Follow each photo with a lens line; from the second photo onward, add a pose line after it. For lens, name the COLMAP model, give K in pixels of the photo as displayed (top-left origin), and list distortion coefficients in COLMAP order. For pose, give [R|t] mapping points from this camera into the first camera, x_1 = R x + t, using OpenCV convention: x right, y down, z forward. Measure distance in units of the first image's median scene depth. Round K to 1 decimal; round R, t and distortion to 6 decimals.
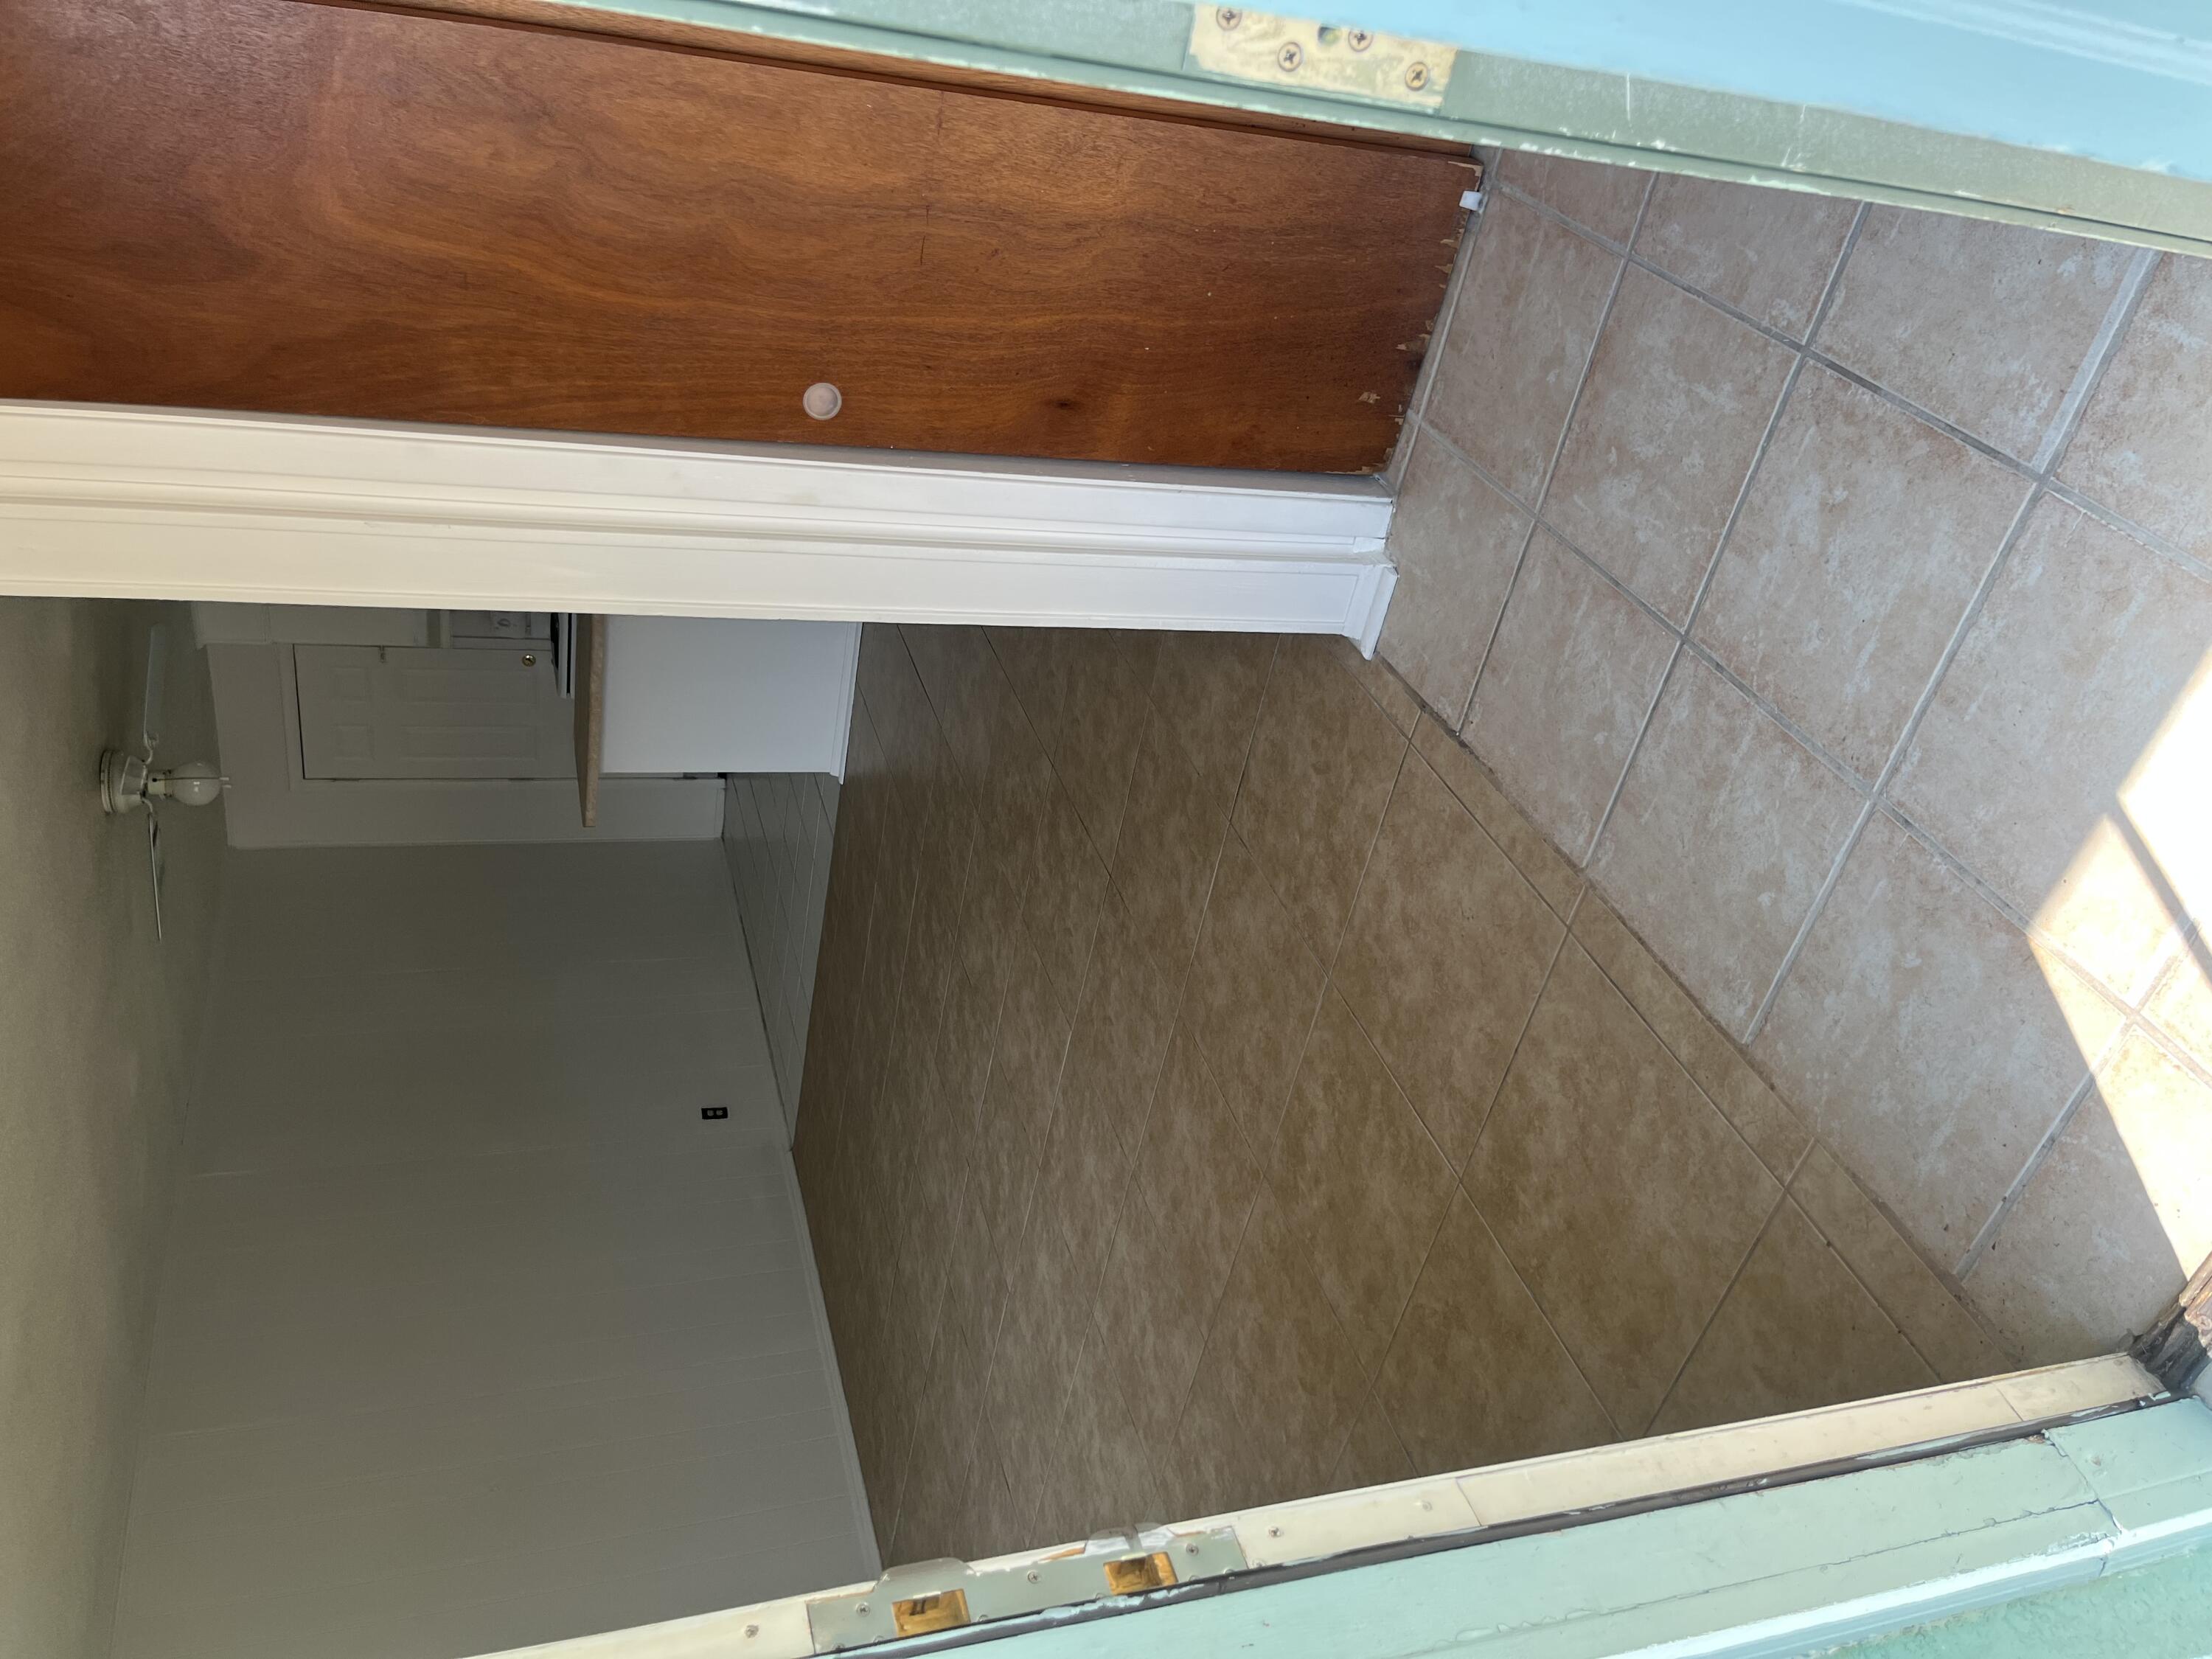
lens RADIAL K [[1648.4, 0, 1106.0], [0, 1648.4, 829.5], [0, 0, 1]] dist [0.071629, -0.079511]
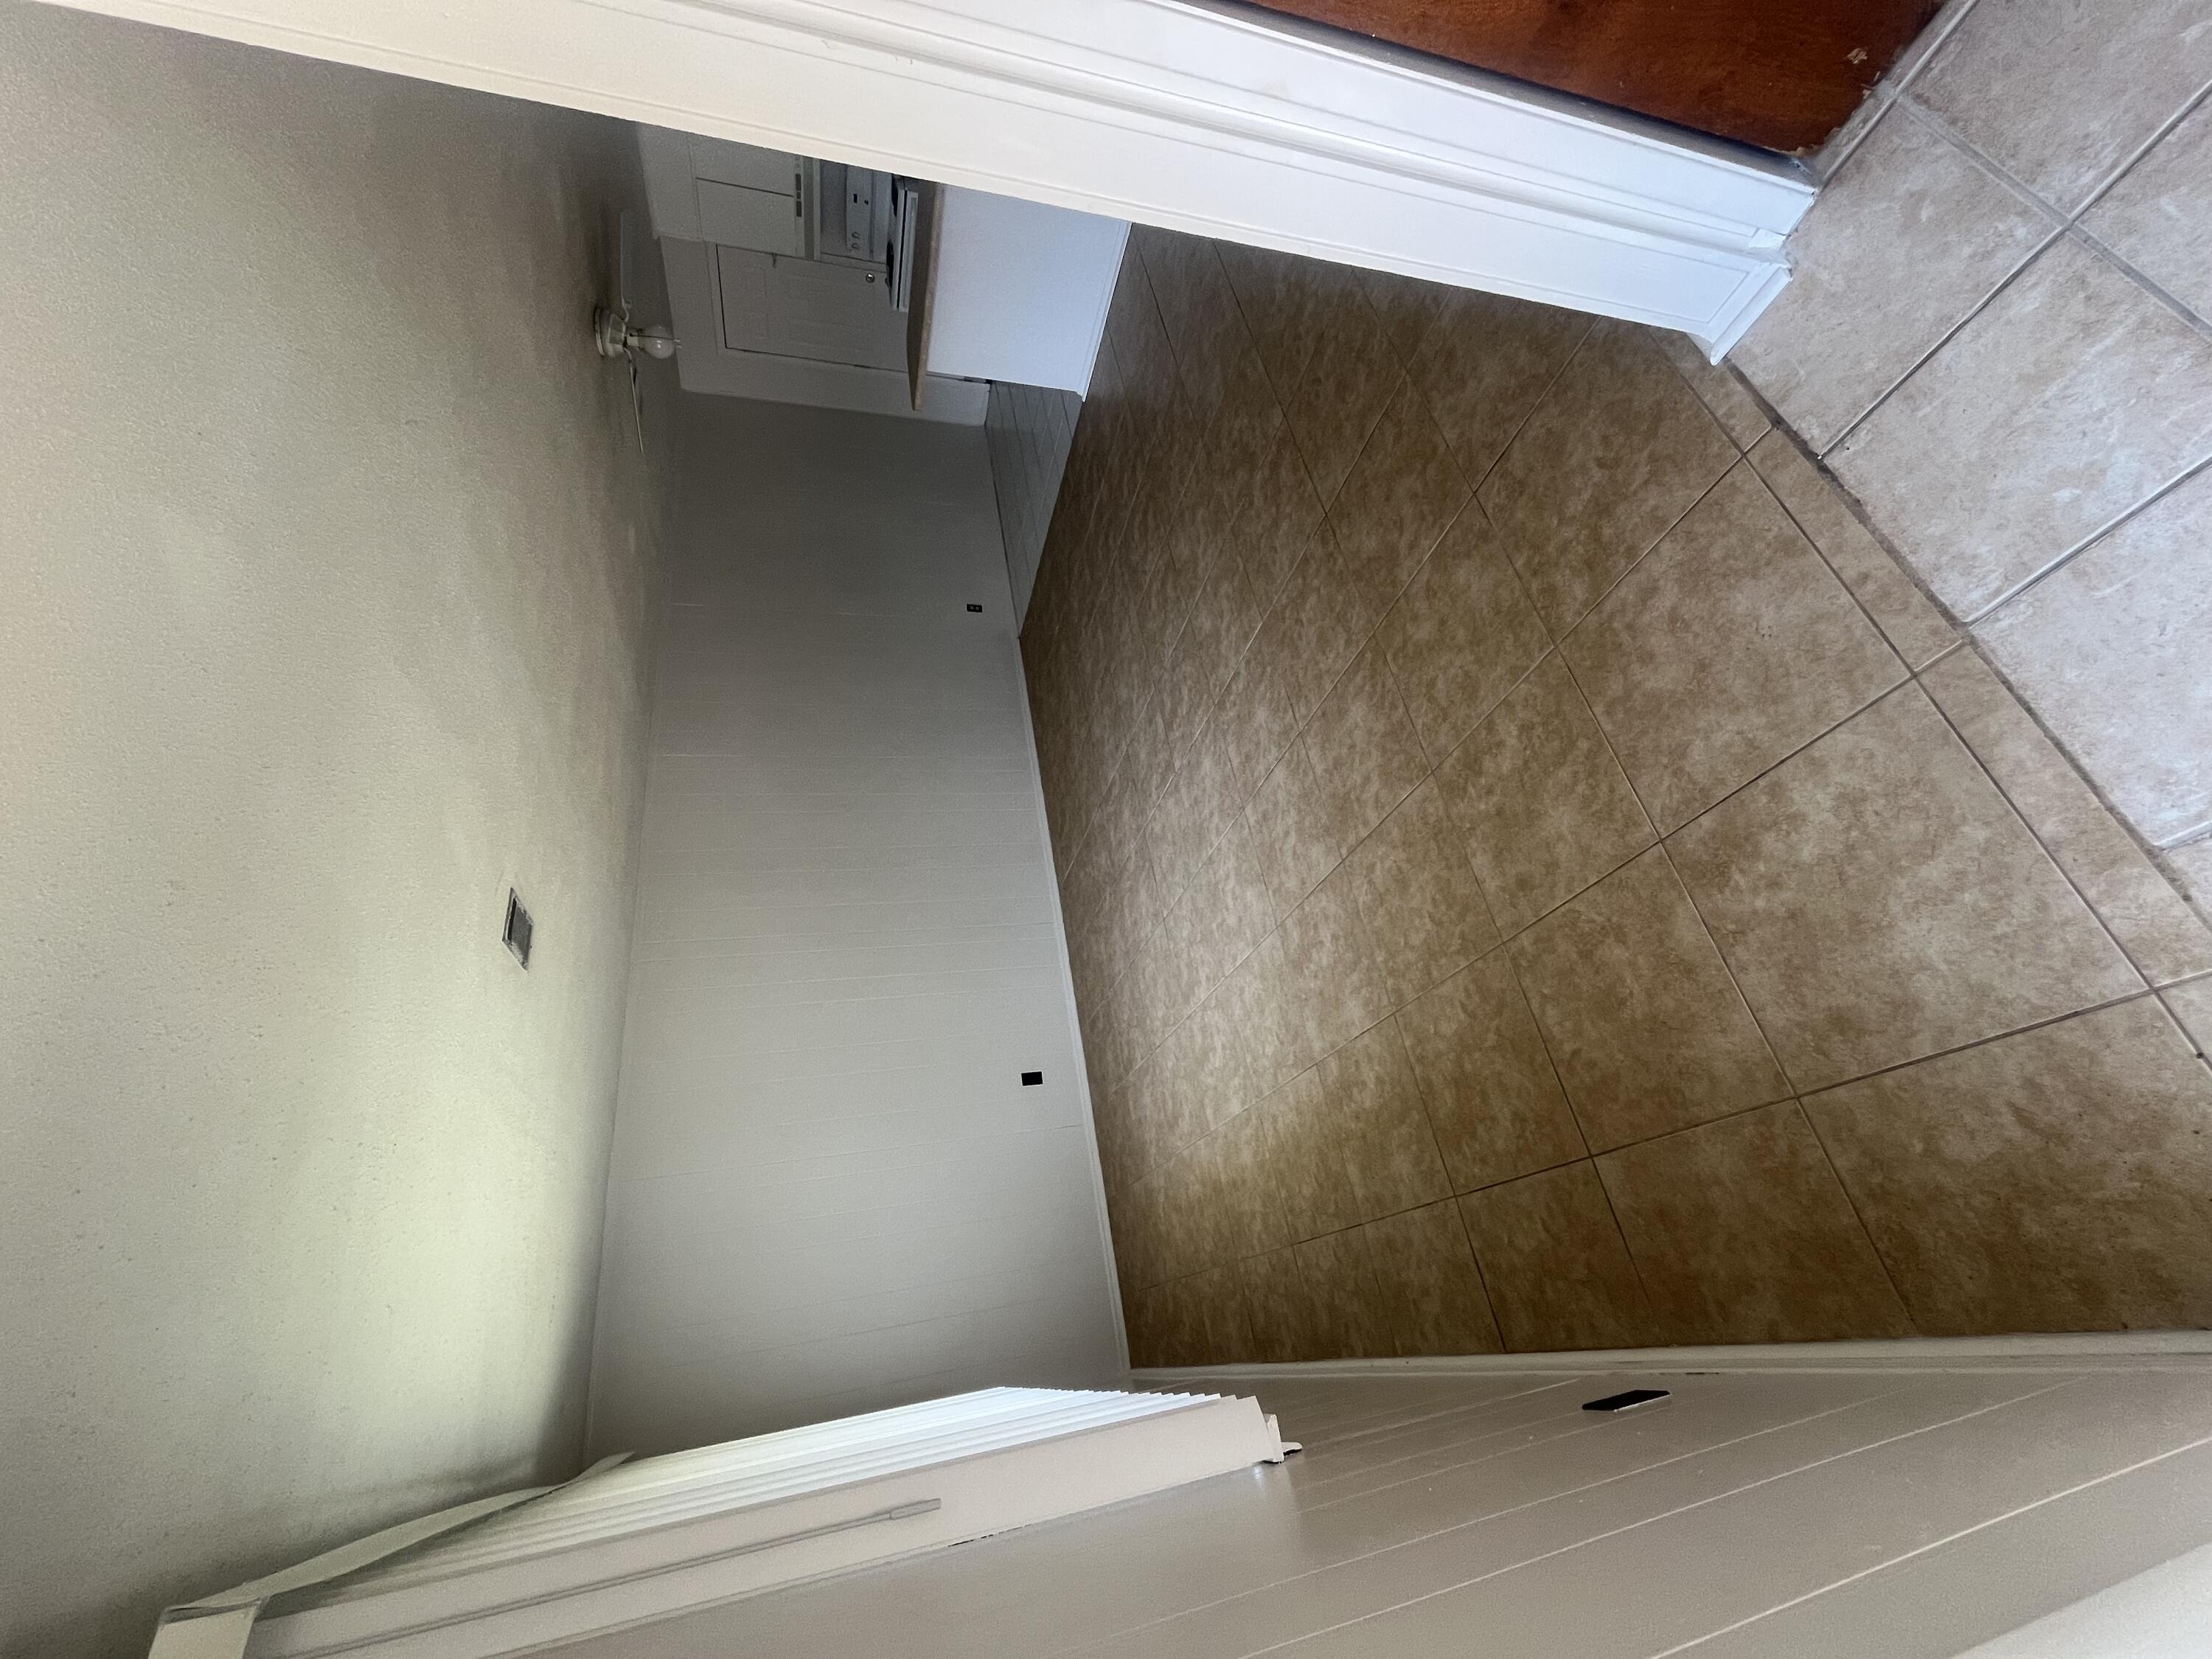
lens RADIAL K [[907.0, 0, 1106.0], [0, 907.0, 829.5], [0, 0, 1]] dist [-0.004573, -0.000742]
pose [[0.987956, 0.153123, -0.022291, -0.190102], [-0.131934, 0.908854, 0.395700, -0.010548], [0.080850, -0.387993, 0.918109, 0.354065]]
